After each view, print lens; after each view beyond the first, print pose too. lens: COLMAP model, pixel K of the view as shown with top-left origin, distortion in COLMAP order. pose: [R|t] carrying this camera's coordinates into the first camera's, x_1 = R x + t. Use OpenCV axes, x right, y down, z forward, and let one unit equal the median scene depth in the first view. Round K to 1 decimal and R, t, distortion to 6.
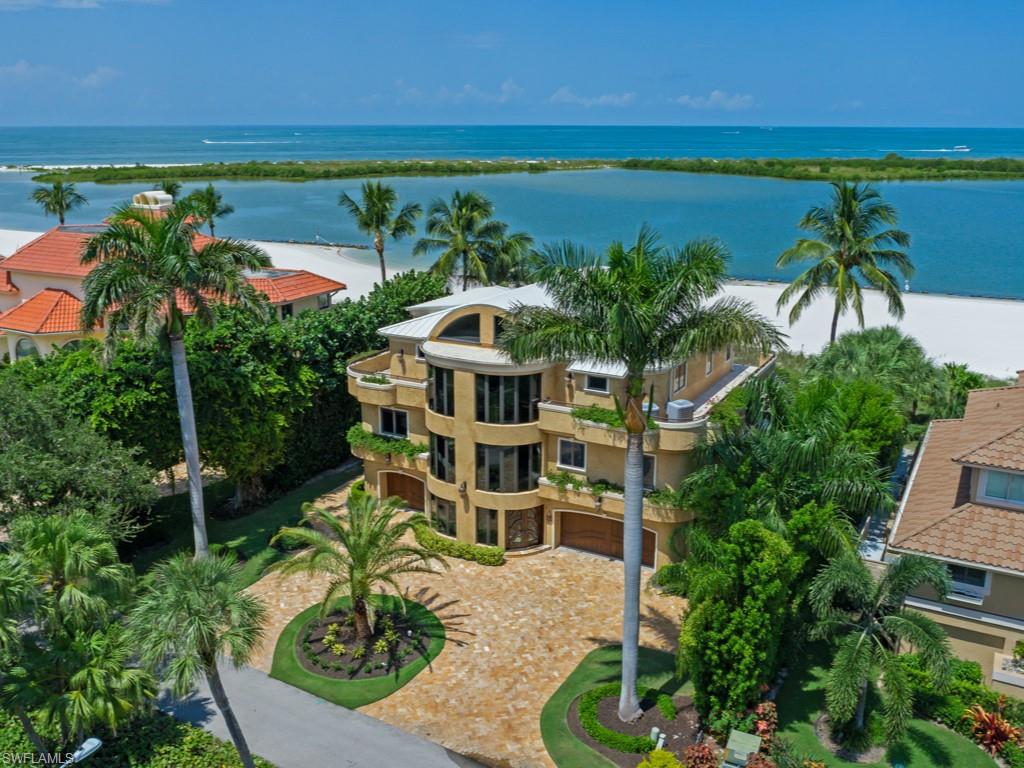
lens RADIAL K [[887.8, 0, 512.0], [0, 887.8, 384.0], [0, 0, 1]] dist [-0.006814, -0.002847]
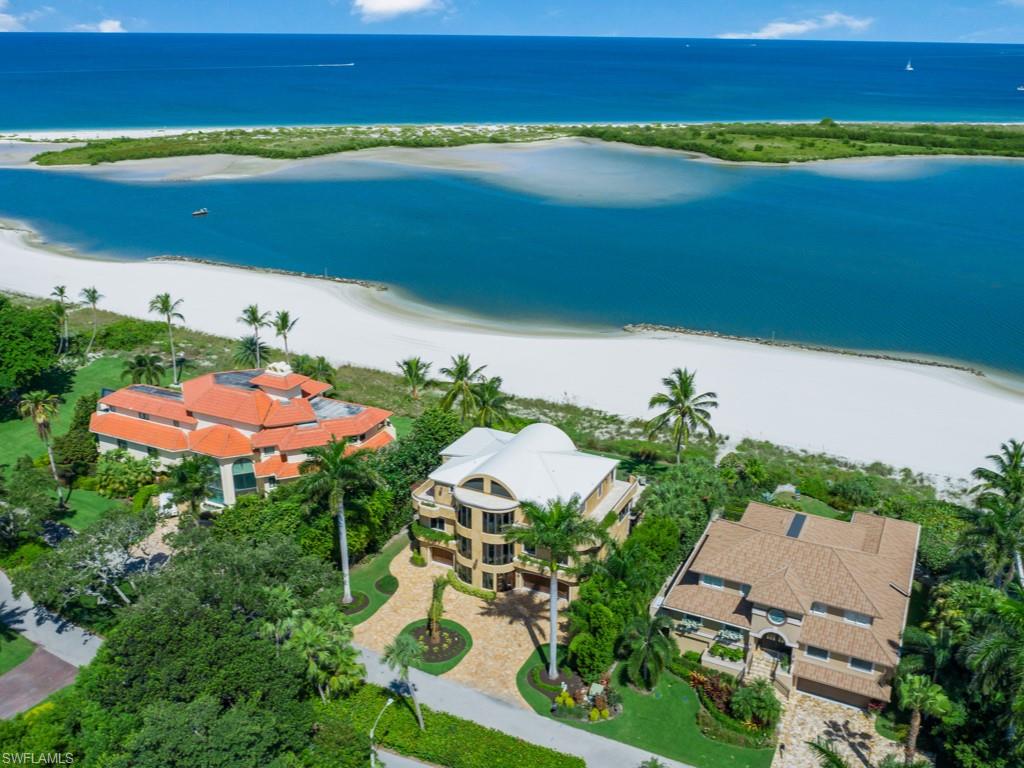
lens RADIAL K [[853.5, 0, 512.0], [0, 853.5, 384.0], [0, 0, 1]] dist [0.003059, 0.000717]
pose [[0.999015, -0.009178, 0.043405, -0.053951], [0.005873, 0.997116, 0.075659, -0.441957], [-0.043974, -0.075329, 0.996189, -0.928502]]
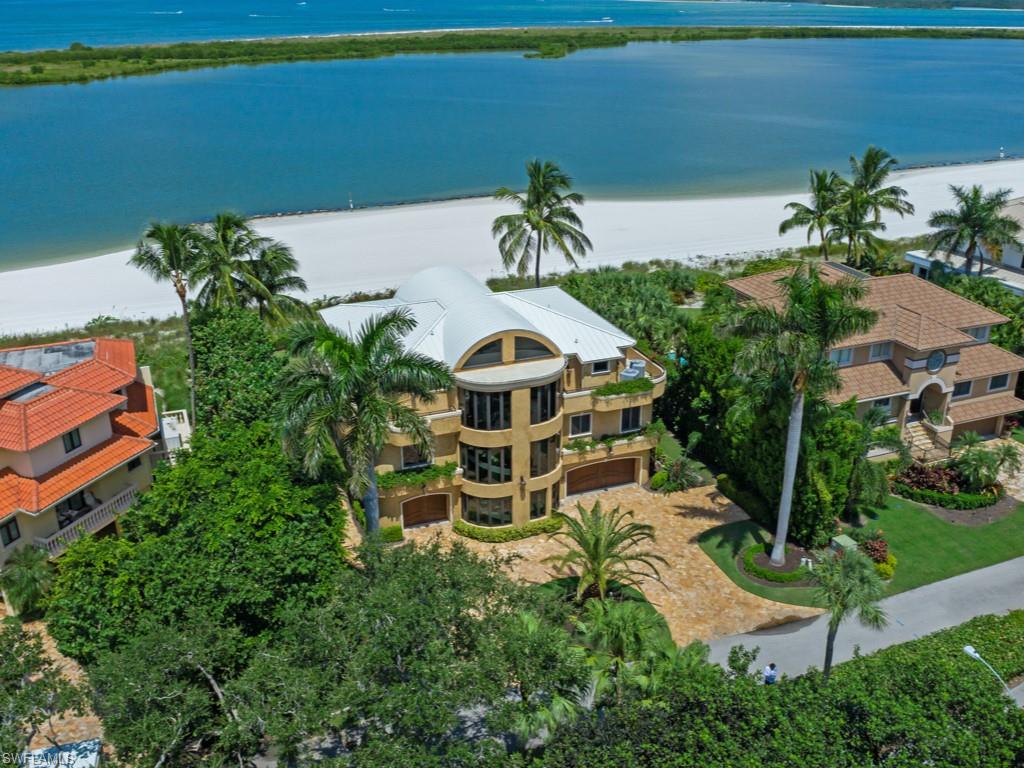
lens RADIAL K [[887.8, 0, 512.0], [0, 887.8, 384.0], [0, 0, 1]] dist [-0.006814, -0.002847]
pose [[0.642927, -0.301505, 0.704088, -0.877852], [0.210812, 0.953415, 0.215773, -0.273867], [-0.736344, 0.009704, 0.676537, 0.194929]]
